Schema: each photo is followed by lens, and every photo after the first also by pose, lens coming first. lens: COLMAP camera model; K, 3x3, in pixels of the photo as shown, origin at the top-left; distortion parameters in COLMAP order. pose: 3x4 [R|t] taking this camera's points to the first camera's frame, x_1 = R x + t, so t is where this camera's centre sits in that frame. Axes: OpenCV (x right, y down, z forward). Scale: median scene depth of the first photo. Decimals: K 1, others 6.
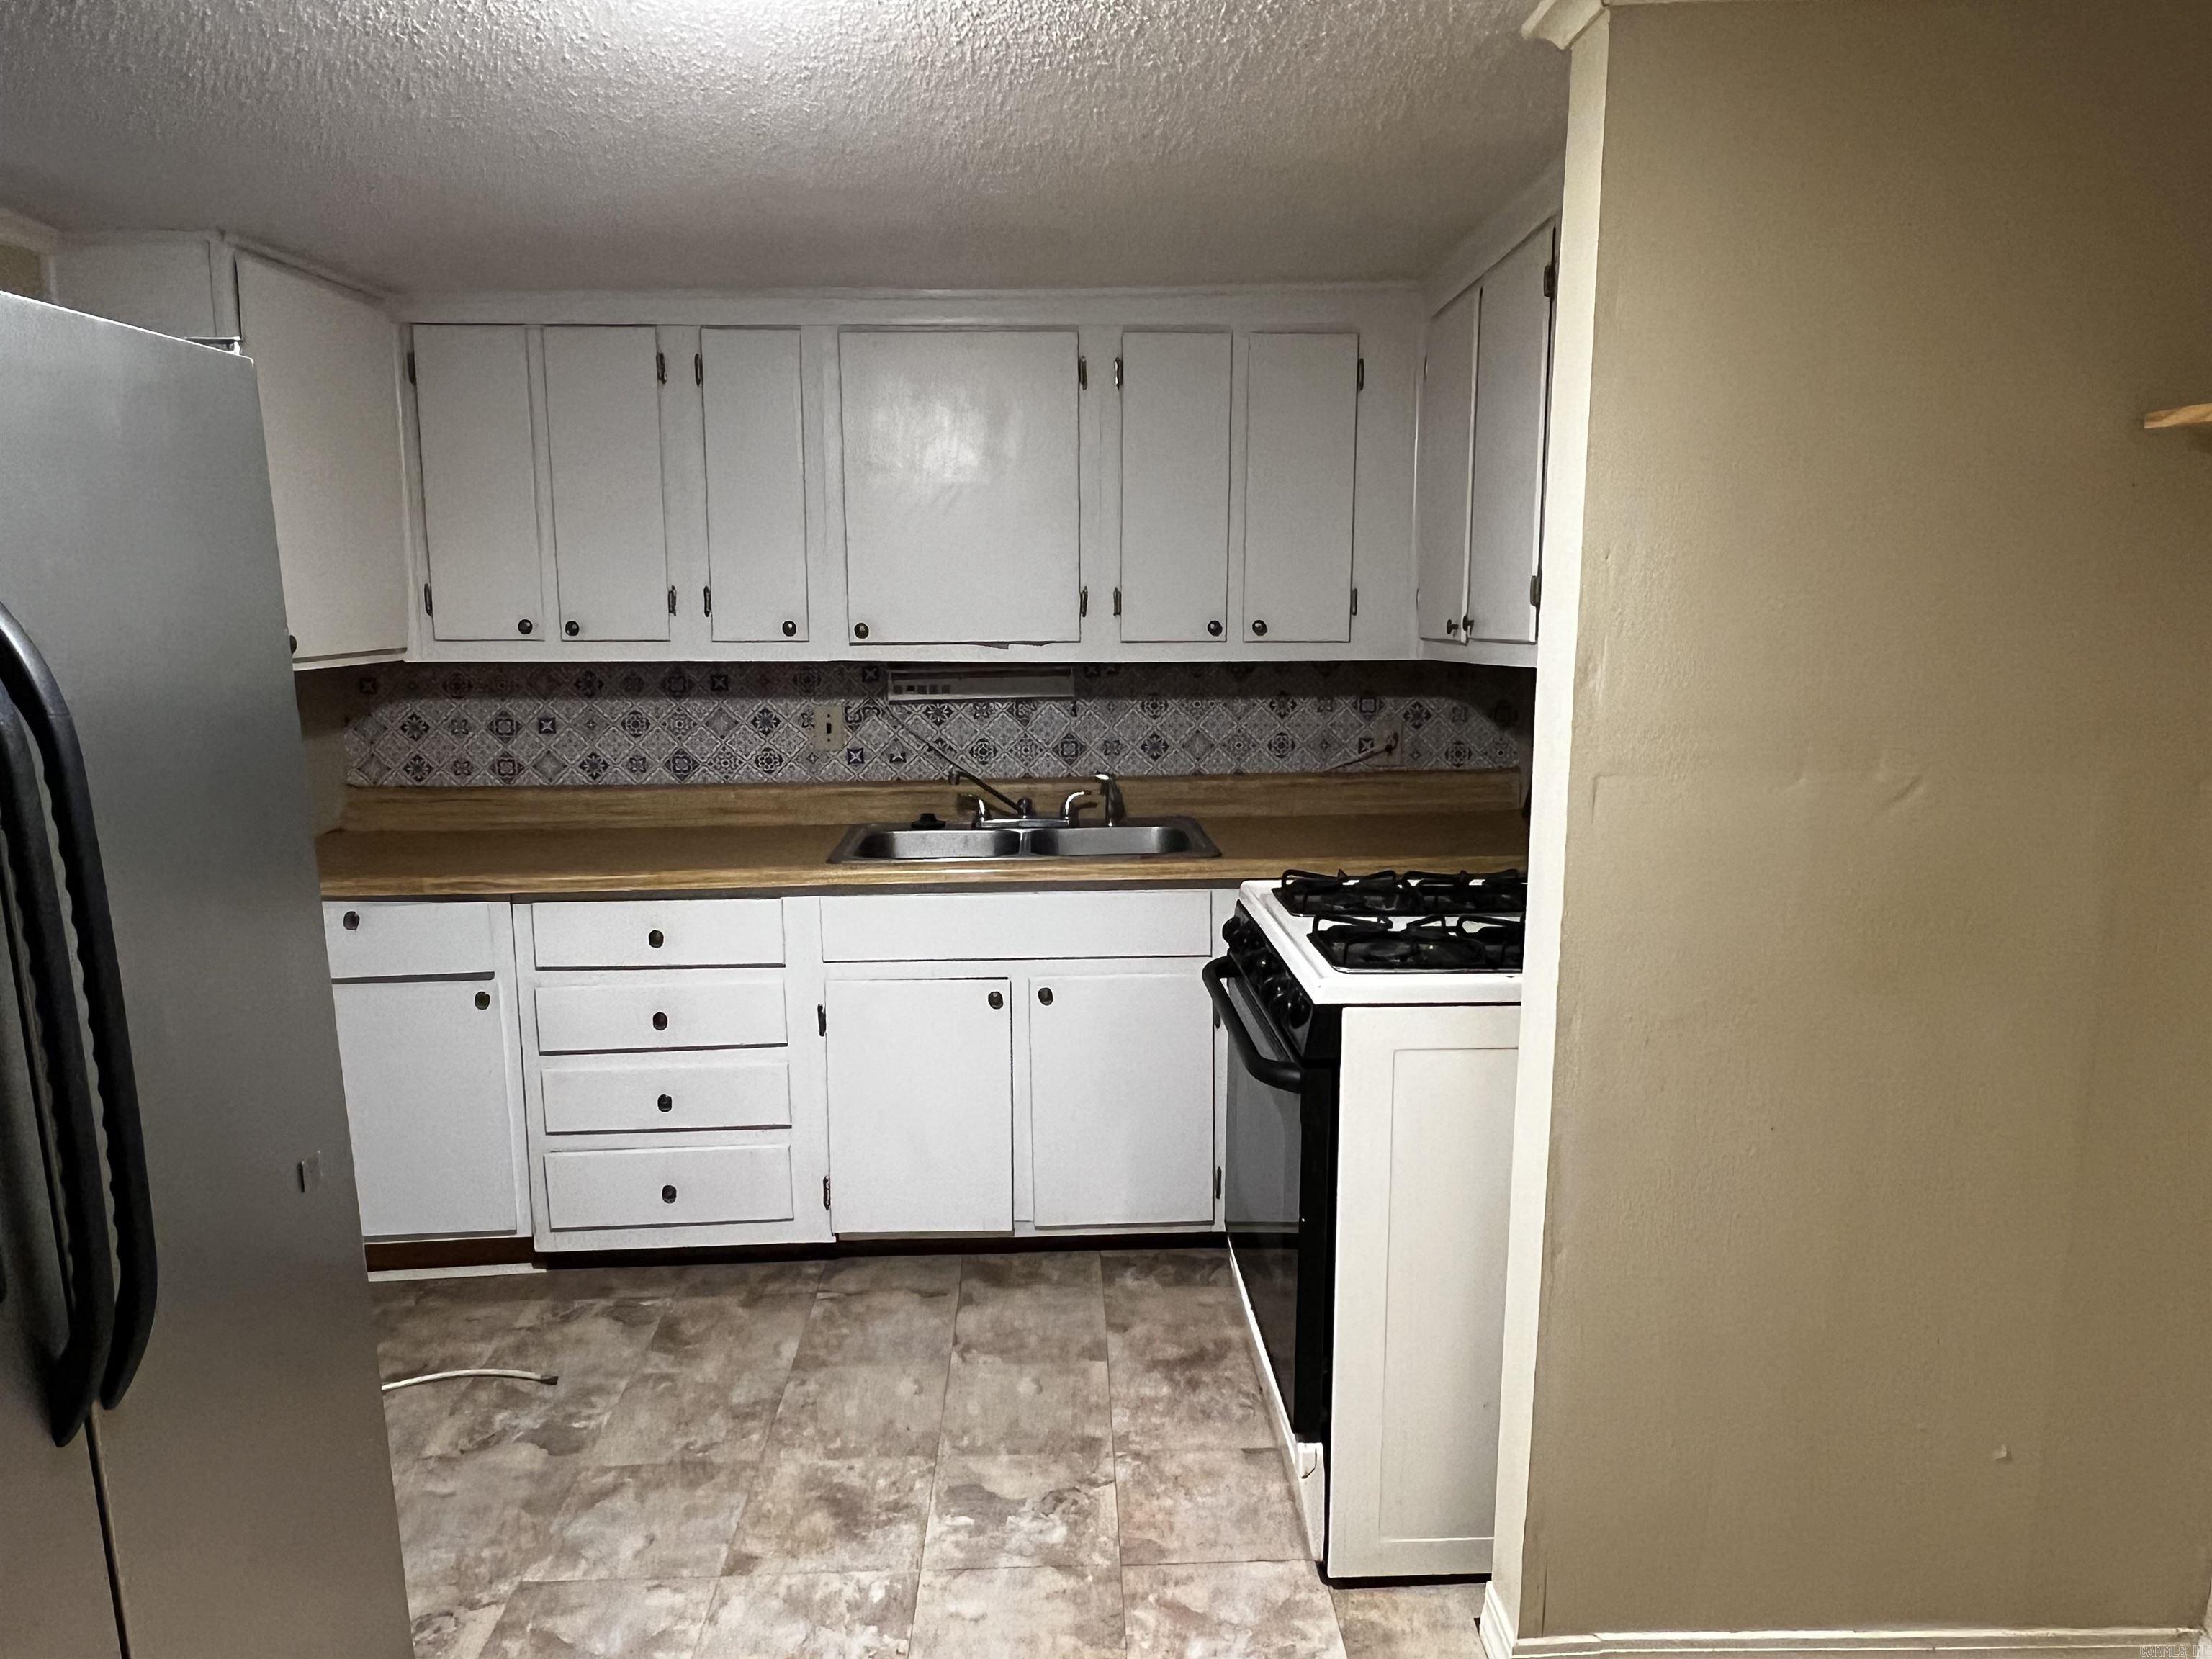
lens RADIAL K [[1476.4, 0, 1078.3], [0, 1476.4, 834.4], [0, 0, 1]] dist [0.001544, -0.001399]
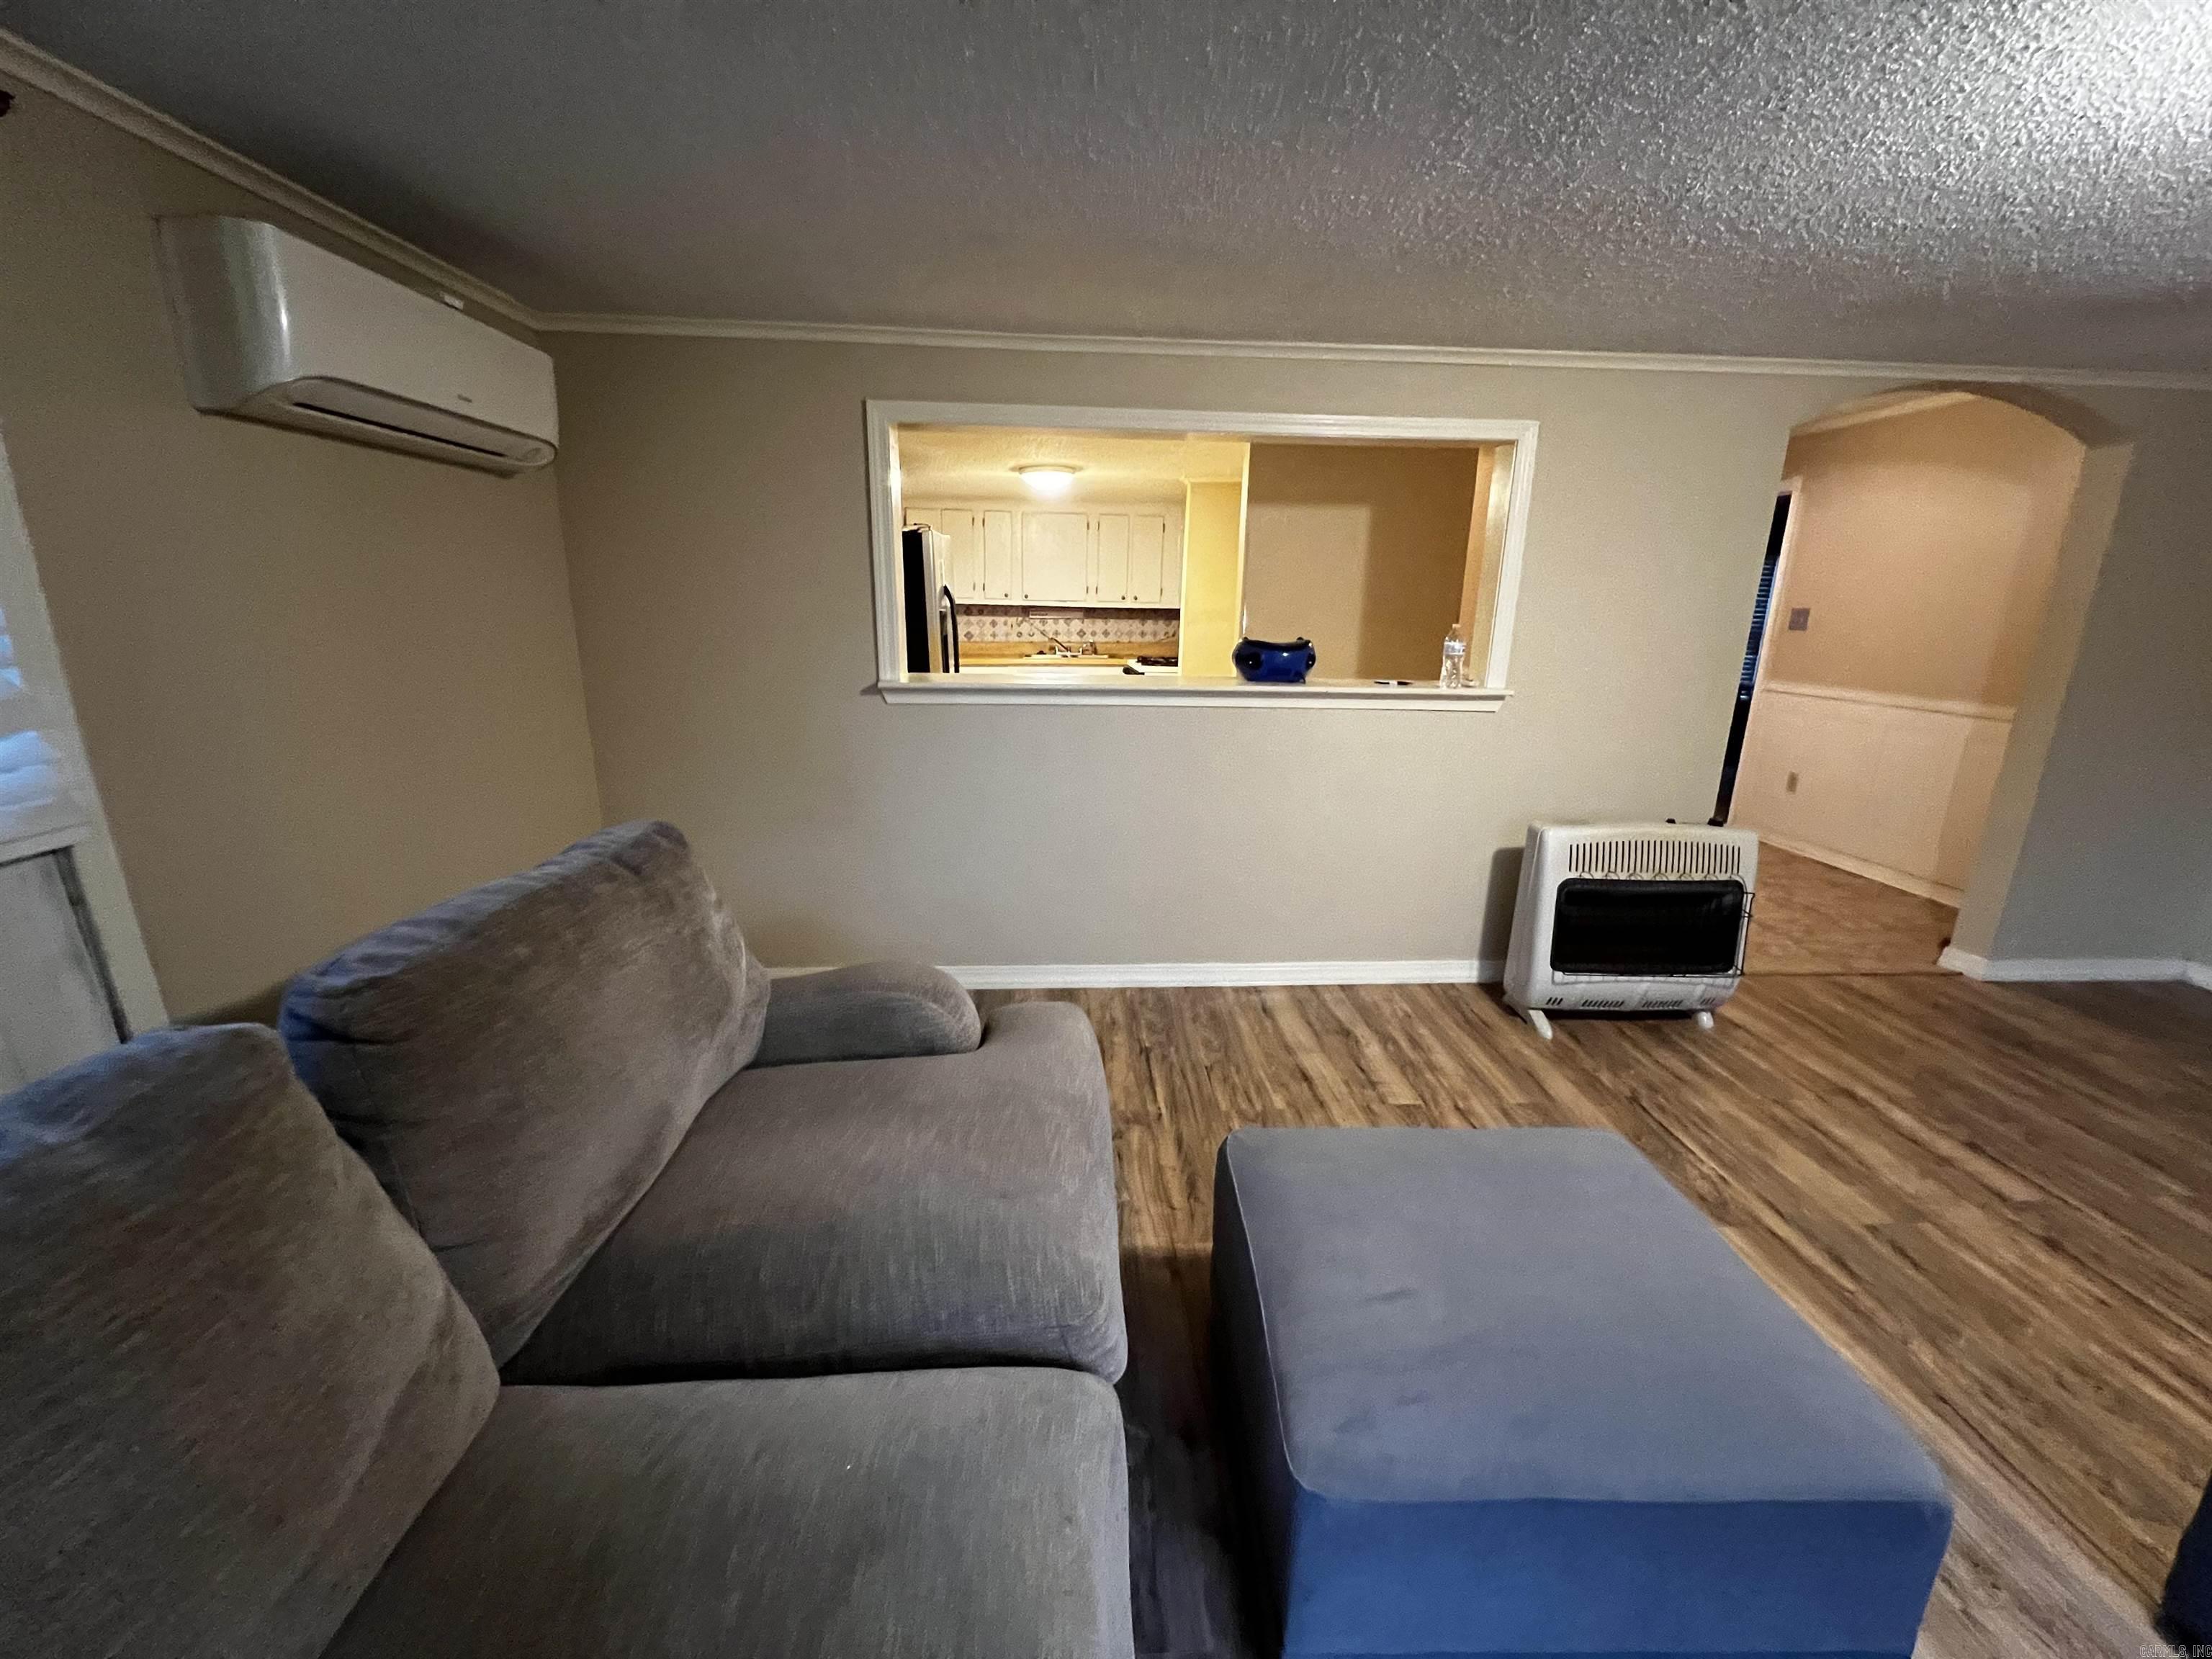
lens RADIAL K [[879.1, 0, 1098.0], [0, 879.1, 822.3], [0, 0, 1]] dist [-0.002102, -0.000373]
pose [[0.998753, 0.010746, 0.048756, -0.069278], [-0.015122, 0.995800, 0.090294, 0.216648], [-0.047581, -0.090919, 0.994721, -1.204665]]
